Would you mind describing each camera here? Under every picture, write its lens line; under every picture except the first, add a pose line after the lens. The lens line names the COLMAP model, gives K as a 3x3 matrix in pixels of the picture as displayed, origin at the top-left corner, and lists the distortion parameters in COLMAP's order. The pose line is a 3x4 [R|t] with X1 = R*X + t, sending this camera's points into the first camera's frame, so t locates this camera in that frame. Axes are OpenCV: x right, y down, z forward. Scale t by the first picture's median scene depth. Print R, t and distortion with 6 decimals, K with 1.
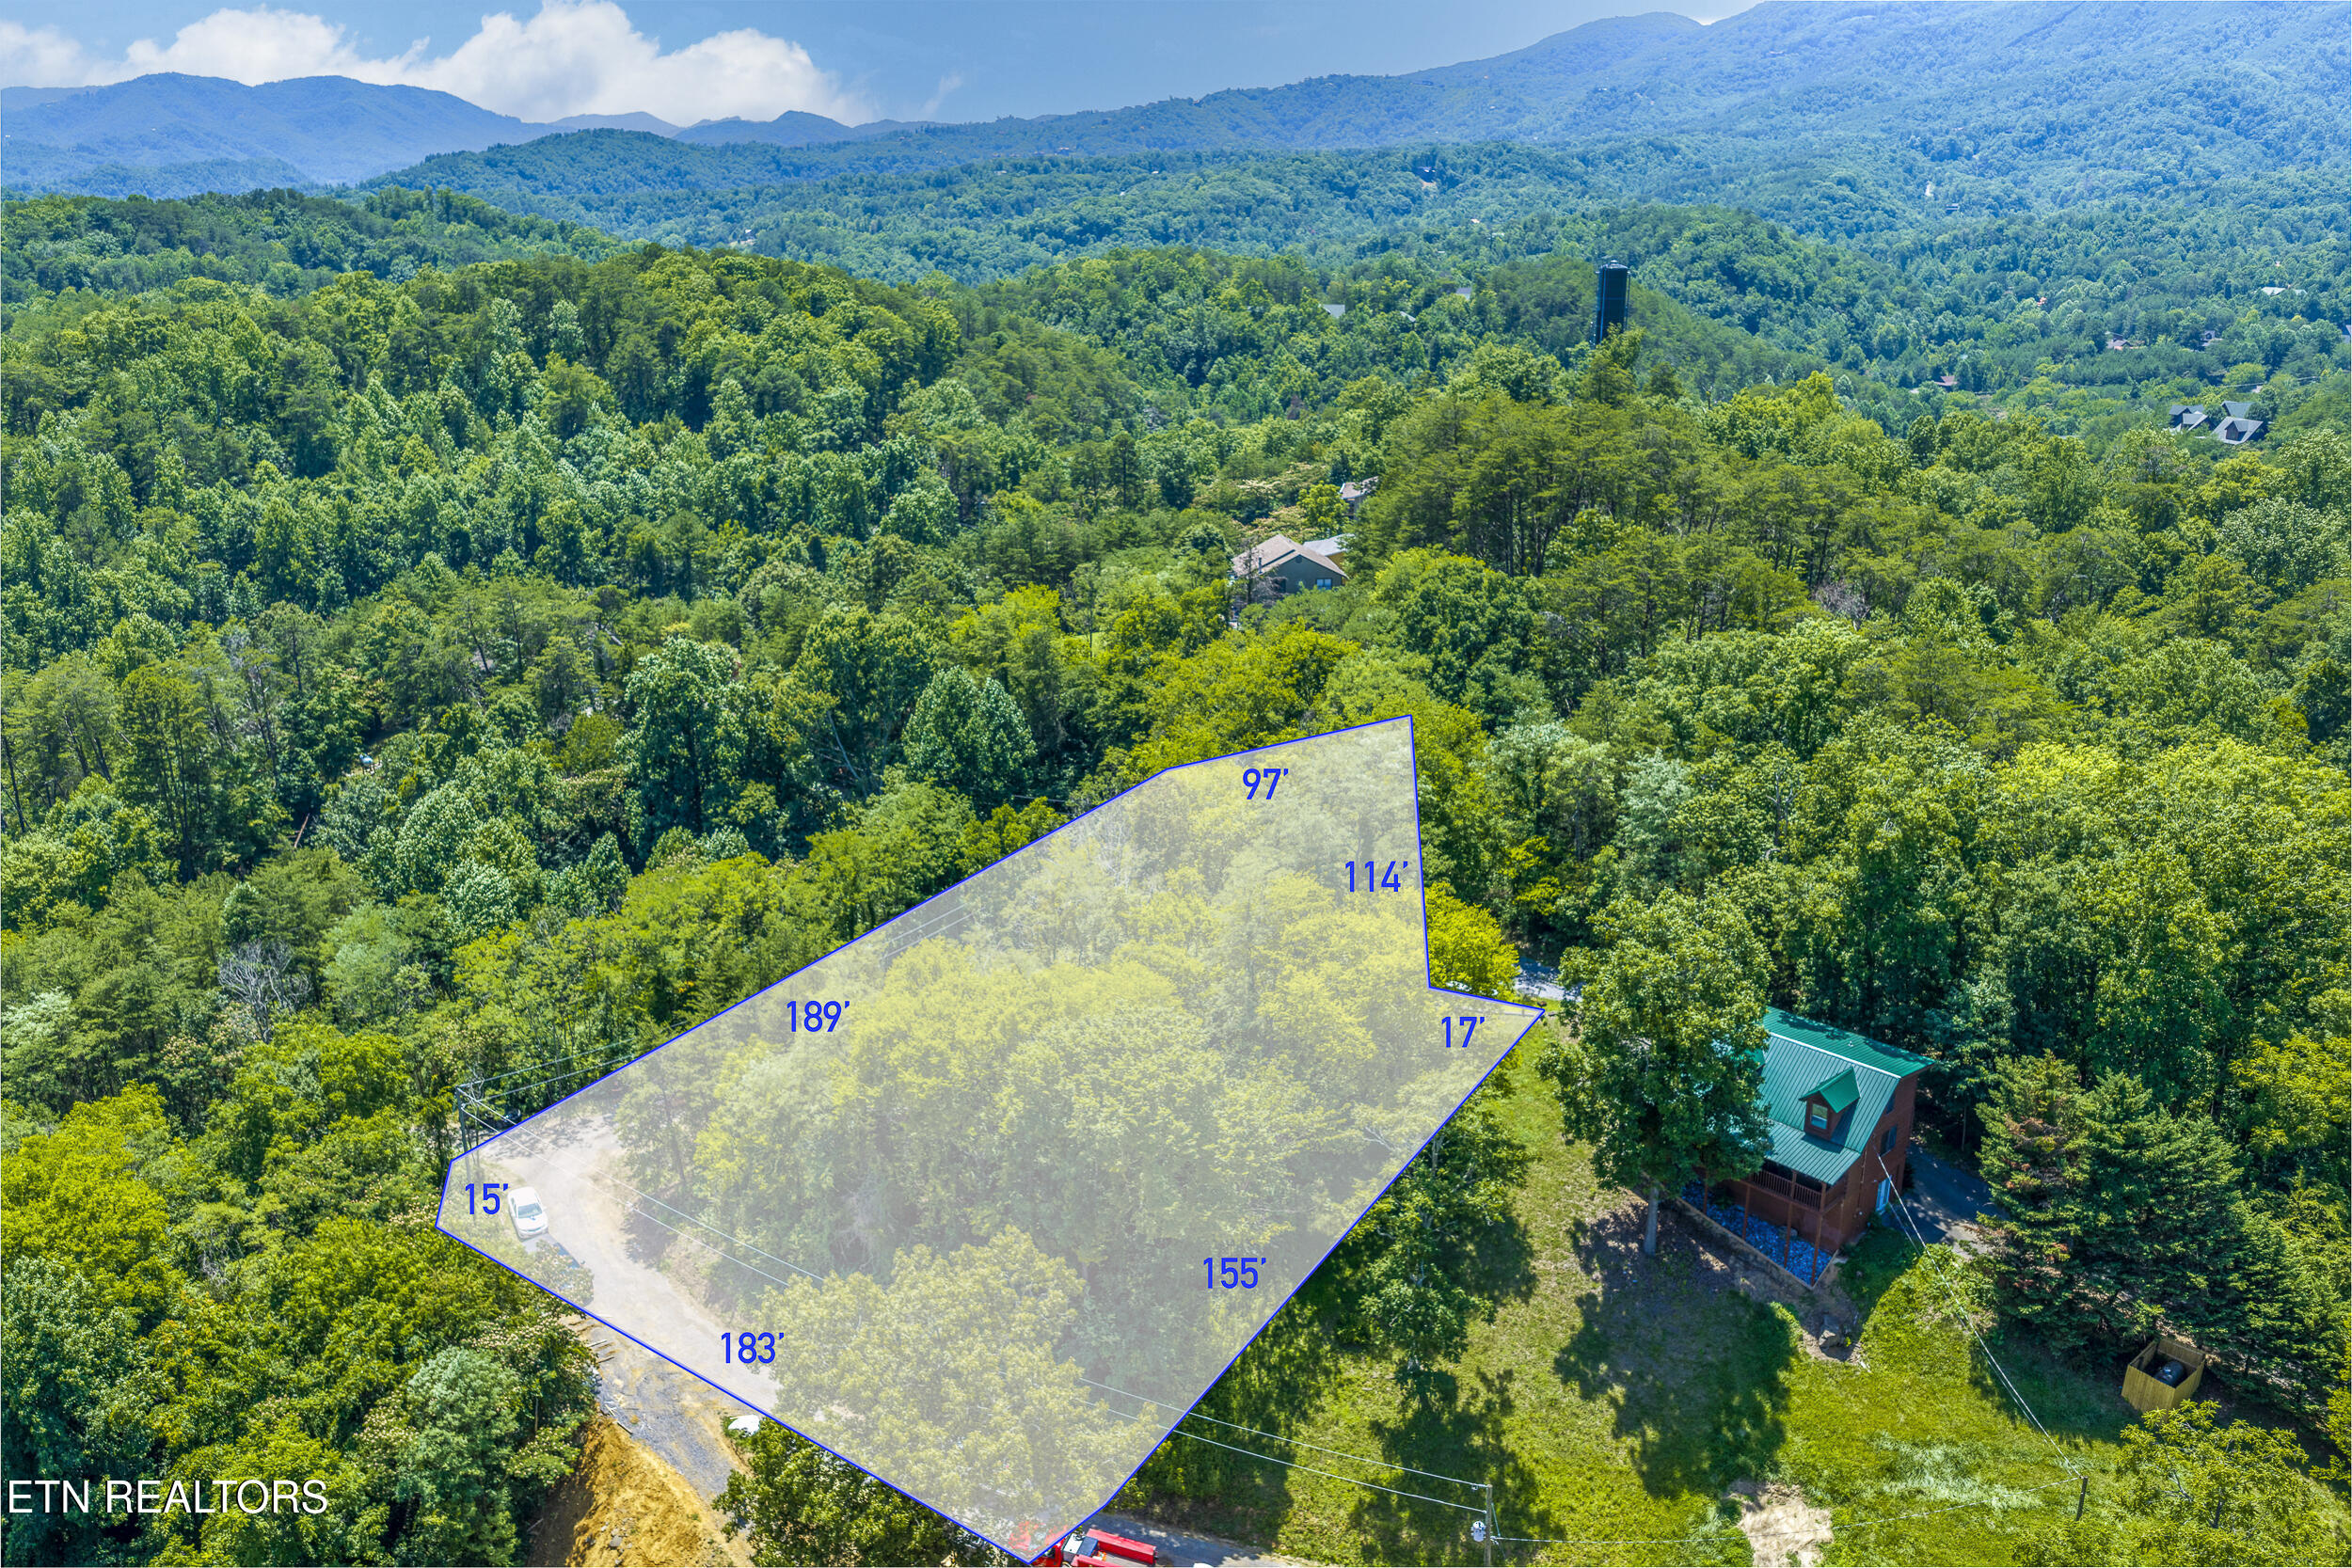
lens RADIAL K [[1946.3, 0, 1180.2], [0, 1946.3, 788.7], [0, 0, 1]] dist [0.013221, -0.018065]
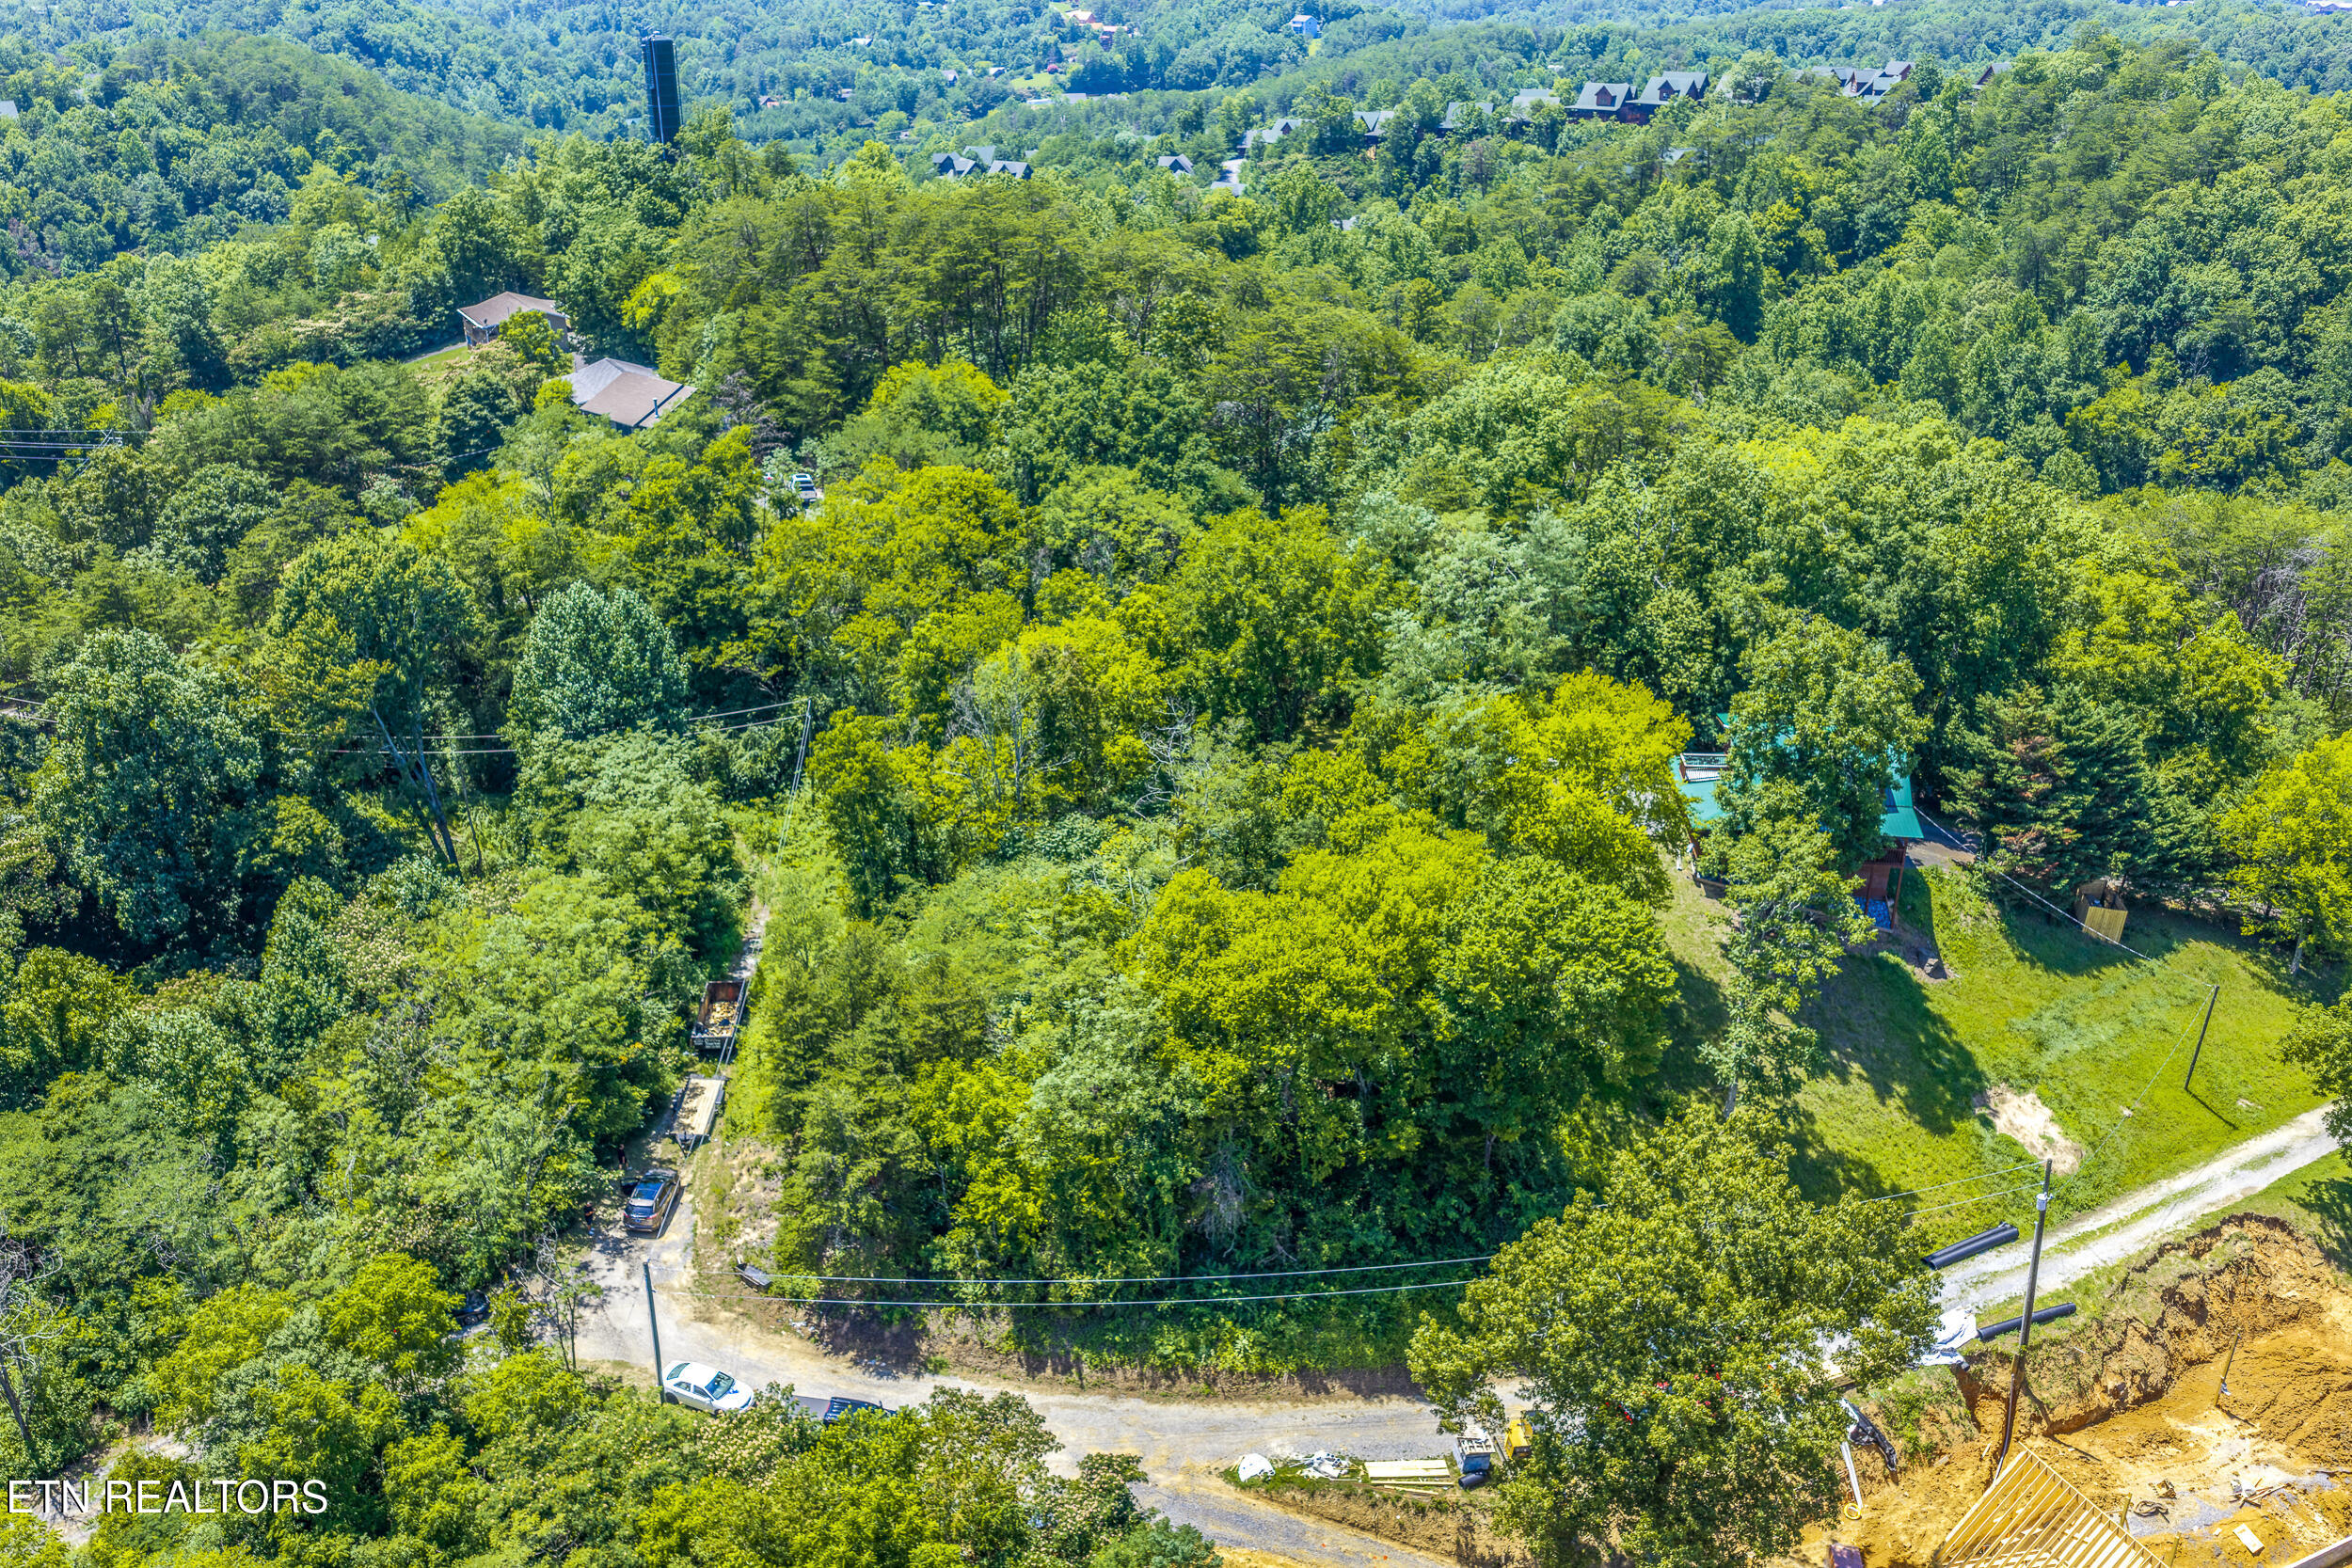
lens RADIAL K [[1946.3, 0, 1180.2], [0, 1946.3, 788.7], [0, 0, 1]] dist [0.013221, -0.018065]
pose [[0.759296, -0.265979, 0.593907, -0.113257], [0.199691, 0.963857, 0.176359, -0.019707], [-0.619349, -0.015311, 0.784966, 0.059394]]
